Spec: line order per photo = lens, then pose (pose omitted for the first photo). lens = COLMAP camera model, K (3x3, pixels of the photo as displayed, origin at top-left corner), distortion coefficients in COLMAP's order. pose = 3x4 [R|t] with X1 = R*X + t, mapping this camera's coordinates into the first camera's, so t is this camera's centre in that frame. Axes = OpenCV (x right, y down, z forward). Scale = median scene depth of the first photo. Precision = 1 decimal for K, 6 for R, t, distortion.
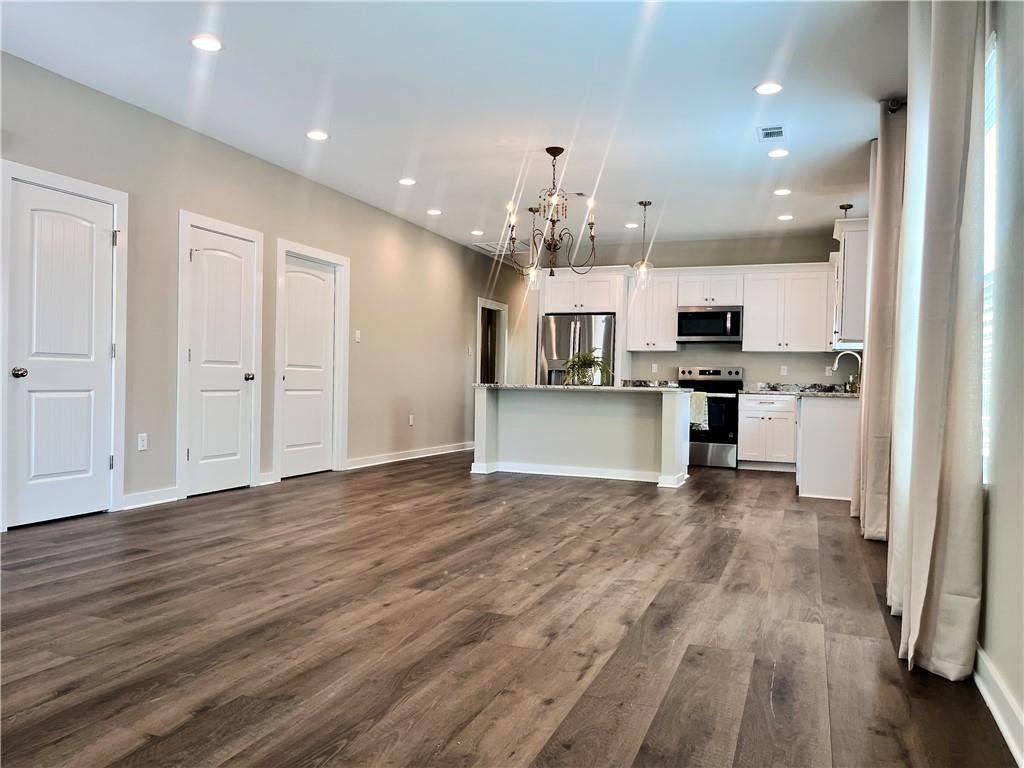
lens RADIAL K [[782.8, 0, 508.1], [0, 782.8, 383.2], [0, 0, 1]] dist [0.050077, -0.088329]
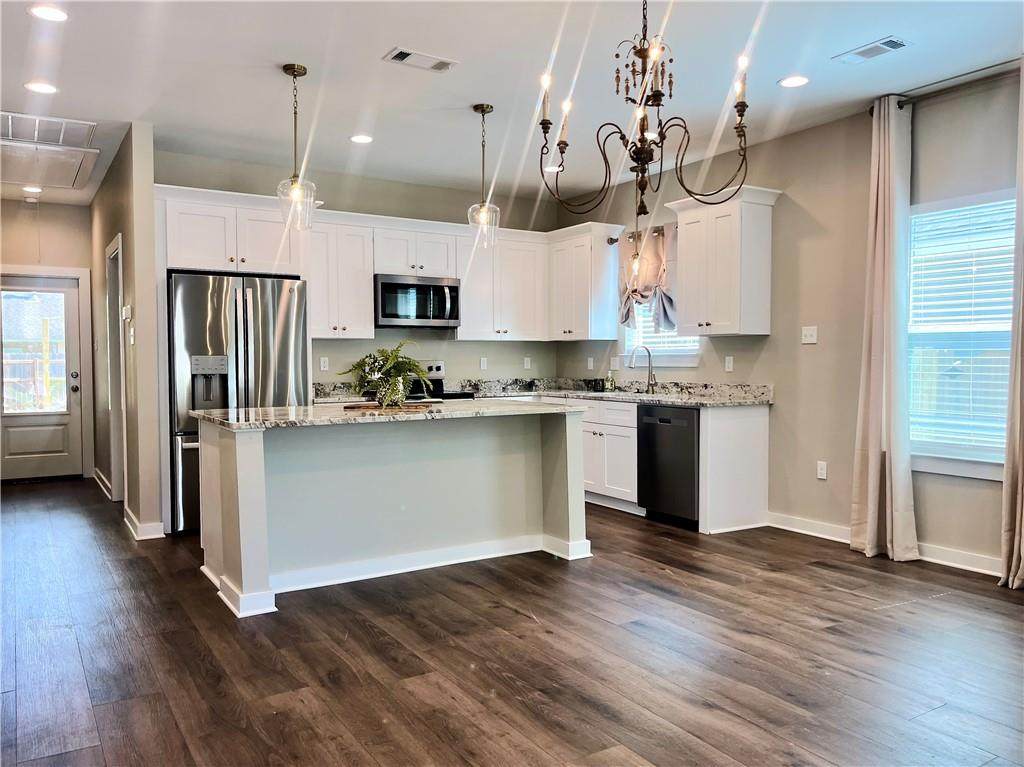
lens RADIAL K [[787.5, 0, 511.4], [0, 787.5, 386.4], [0, 0, 1]] dist [0.009257, -0.003044]
pose [[0.588376, -0.052589, 0.806875, -0.220629], [0.013430, 0.998381, 0.055277, -0.029802], [-0.808476, -0.021687, 0.588130, 0.416380]]
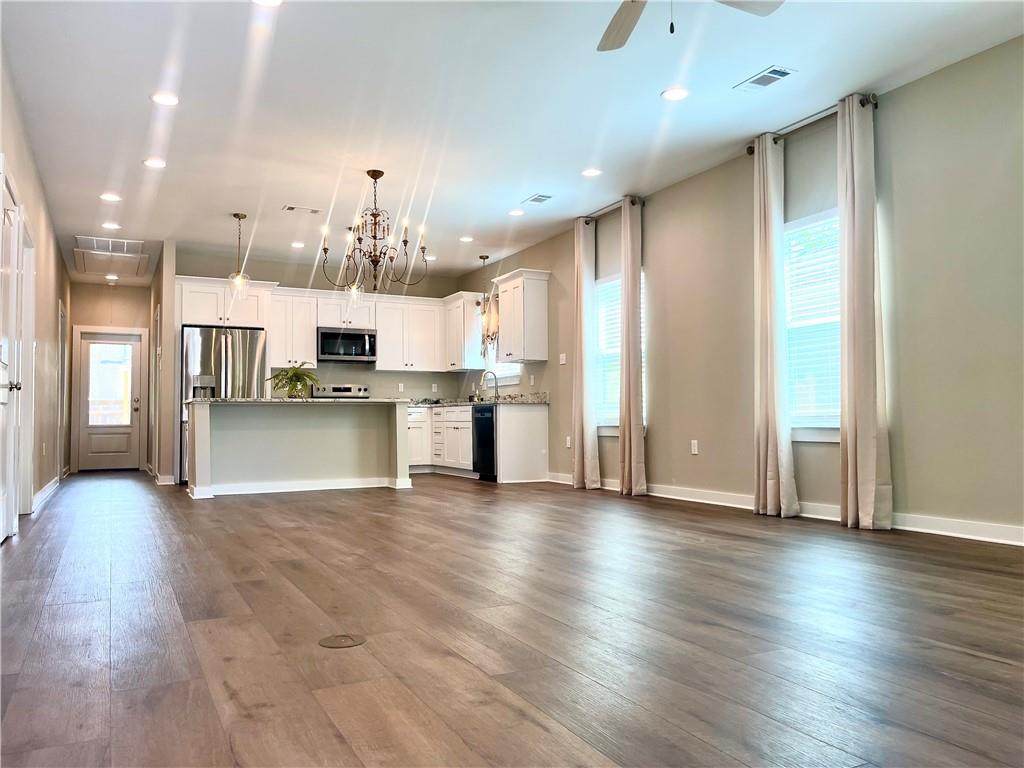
lens RADIAL K [[782.8, 0, 508.1], [0, 782.8, 383.2], [0, 0, 1]] dist [0.050077, -0.088329]
pose [[0.662083, 0.008641, 0.749381, -0.332718], [0.020362, 0.999357, -0.029514, 0.011958], [-0.749154, 0.034800, 0.661481, 0.096007]]
